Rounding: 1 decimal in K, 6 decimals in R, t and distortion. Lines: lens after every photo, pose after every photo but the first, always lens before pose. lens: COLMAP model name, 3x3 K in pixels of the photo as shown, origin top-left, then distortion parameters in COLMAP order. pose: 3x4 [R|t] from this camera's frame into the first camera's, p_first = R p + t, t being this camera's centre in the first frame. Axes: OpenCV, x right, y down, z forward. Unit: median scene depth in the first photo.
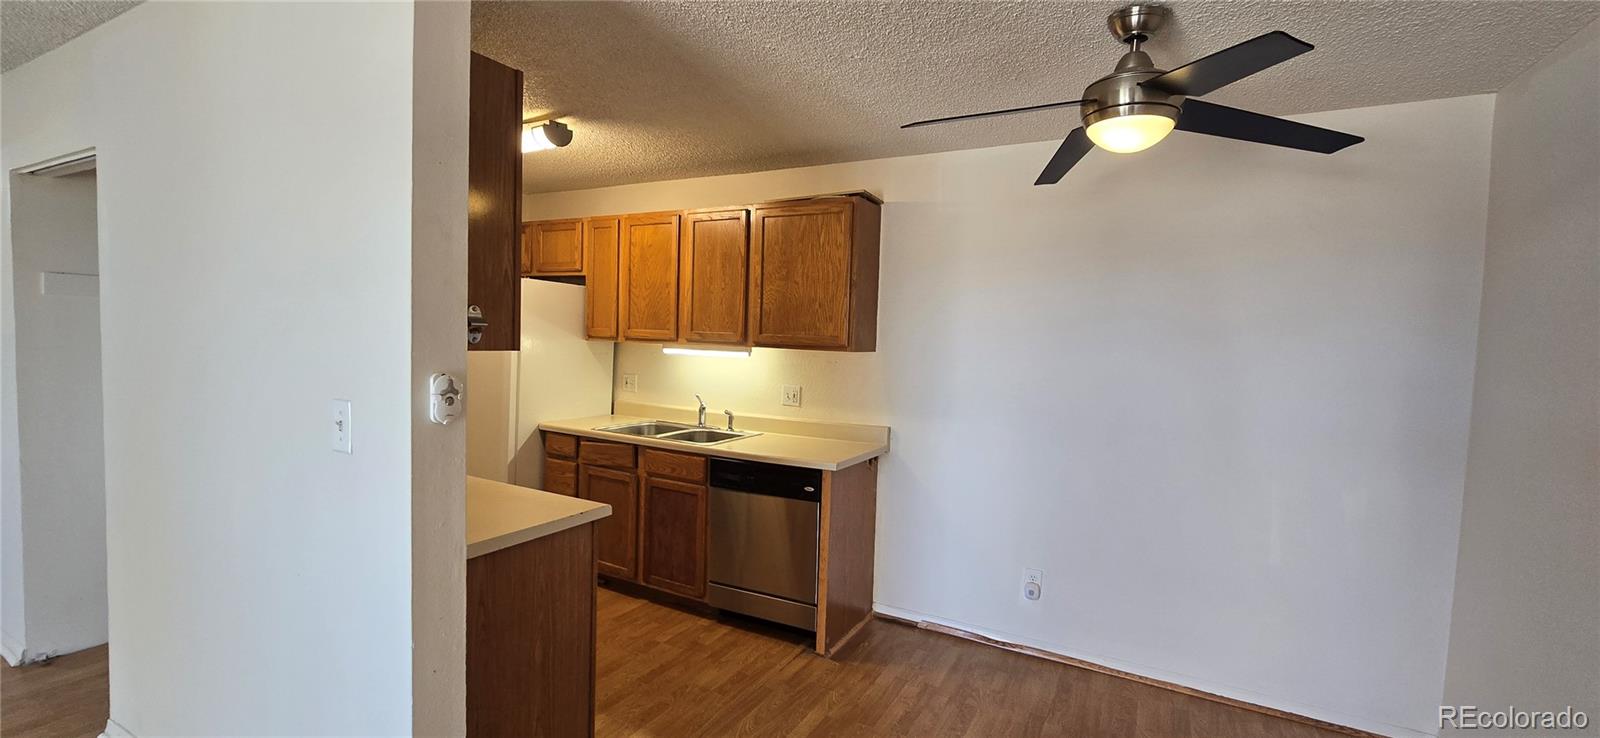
lens RADIAL K [[662.4, 0, 804.0], [0, 662.4, 375.1], [0, 0, 1]] dist [0.000671, 0.000126]
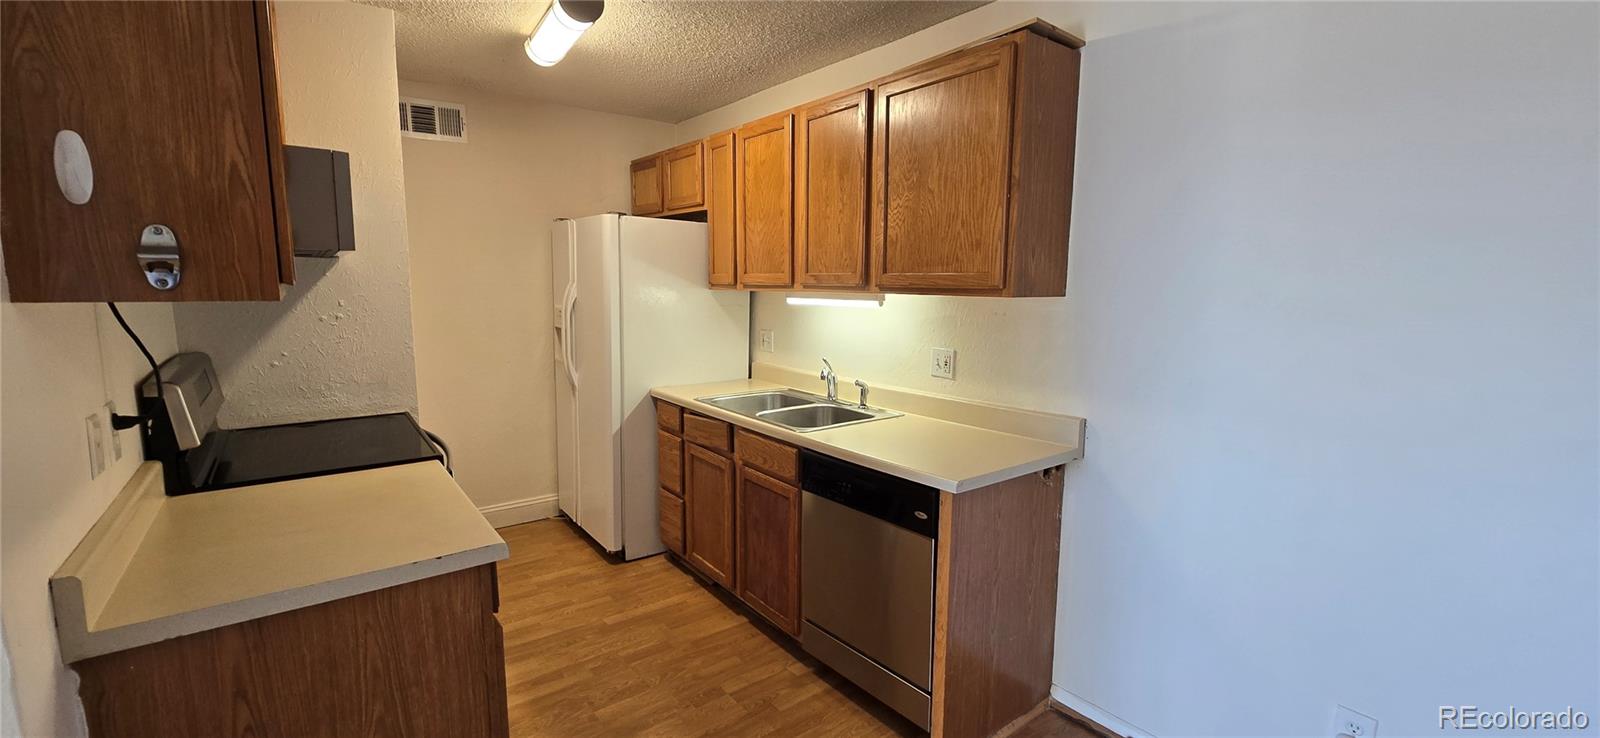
lens RADIAL K [[662.4, 0, 804.0], [0, 662.4, 375.1], [0, 0, 1]] dist [0.000671, 0.000126]
pose [[0.915645, 0.029073, -0.400936, 0.133699], [-0.000053, 0.997390, 0.072201, -0.006564], [0.401988, -0.066089, 0.913257, 0.329652]]
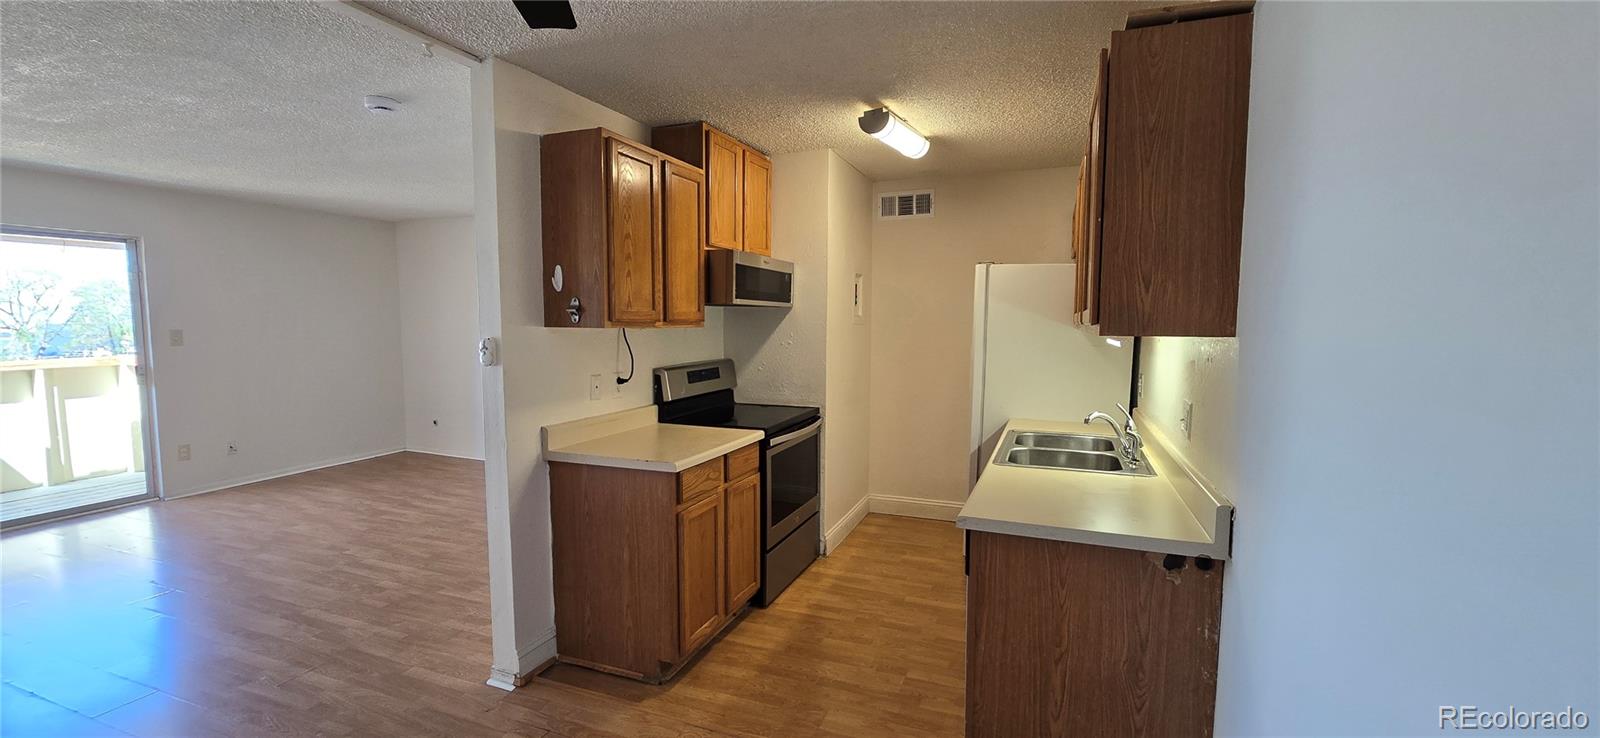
lens RADIAL K [[656.4, 0, 798.3], [0, 656.4, 376.3], [0, 0, 1]] dist [0.000446, 0.000447]
pose [[0.123139, 0.051058, -0.991075, 0.515568], [-0.059767, 0.997244, 0.043950, -0.010542], [0.990588, 0.053822, 0.125851, 0.642266]]
